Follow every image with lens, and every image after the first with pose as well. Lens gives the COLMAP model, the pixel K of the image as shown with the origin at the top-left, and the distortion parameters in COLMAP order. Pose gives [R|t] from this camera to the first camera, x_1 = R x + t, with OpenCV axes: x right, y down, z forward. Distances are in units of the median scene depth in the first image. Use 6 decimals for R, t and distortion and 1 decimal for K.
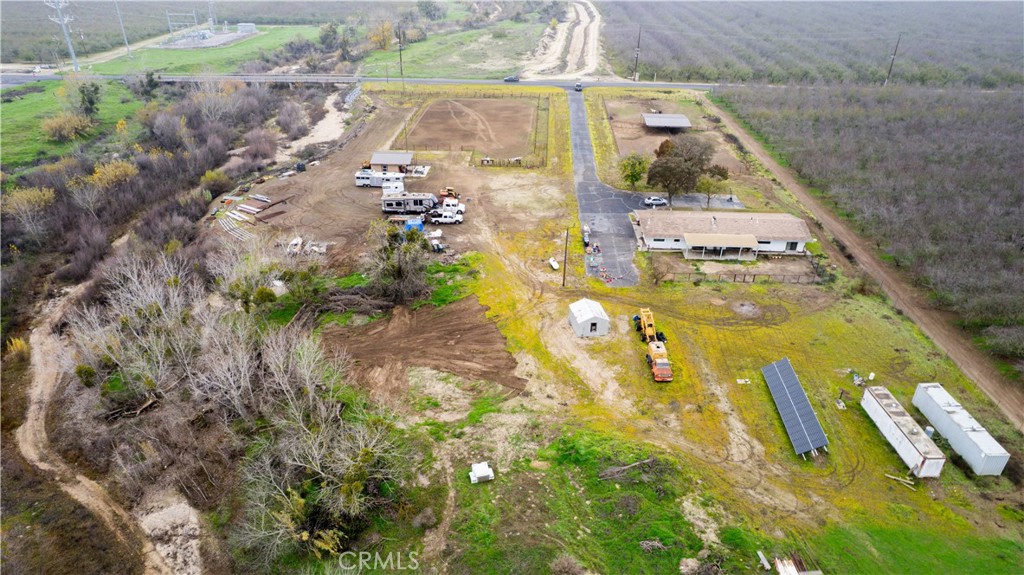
lens RADIAL K [[657.3, 0, 512.0], [0, 657.3, 287.5], [0, 0, 1]] dist [-0.076477, 0.071926]
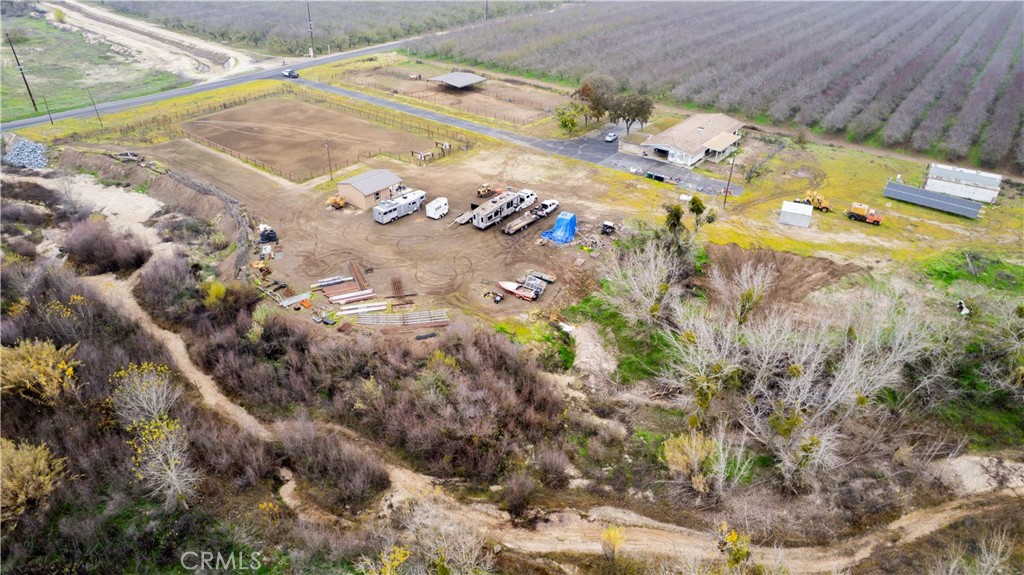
lens RADIAL K [[657.3, 0, 512.0], [0, 657.3, 287.5], [0, 0, 1]] dist [-0.076477, 0.071926]
pose [[0.584686, -0.423934, 0.691681, -0.817340], [0.387061, 0.895077, 0.221409, -0.227361], [-0.712970, 0.138268, 0.687427, 0.400884]]
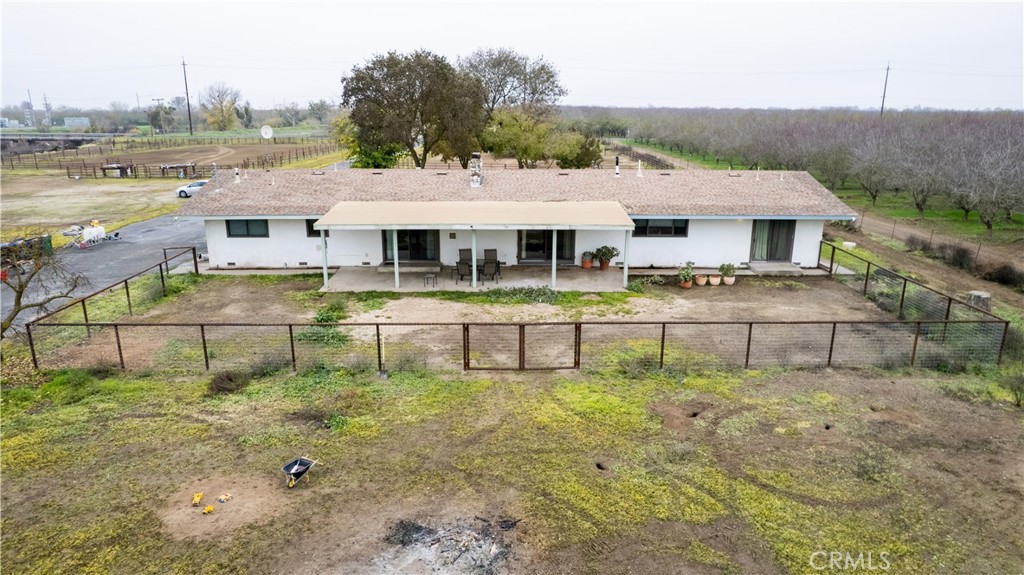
lens RADIAL K [[665.4, 0, 512.0], [0, 665.4, 287.5], [0, 0, 1]] dist [-0.085815, 0.077750]
pose [[0.999233, -0.016840, 0.035343, 0.286641], [0.024789, 0.970893, -0.238227, 0.010134], [-0.030303, 0.238921, 0.970566, 0.679805]]
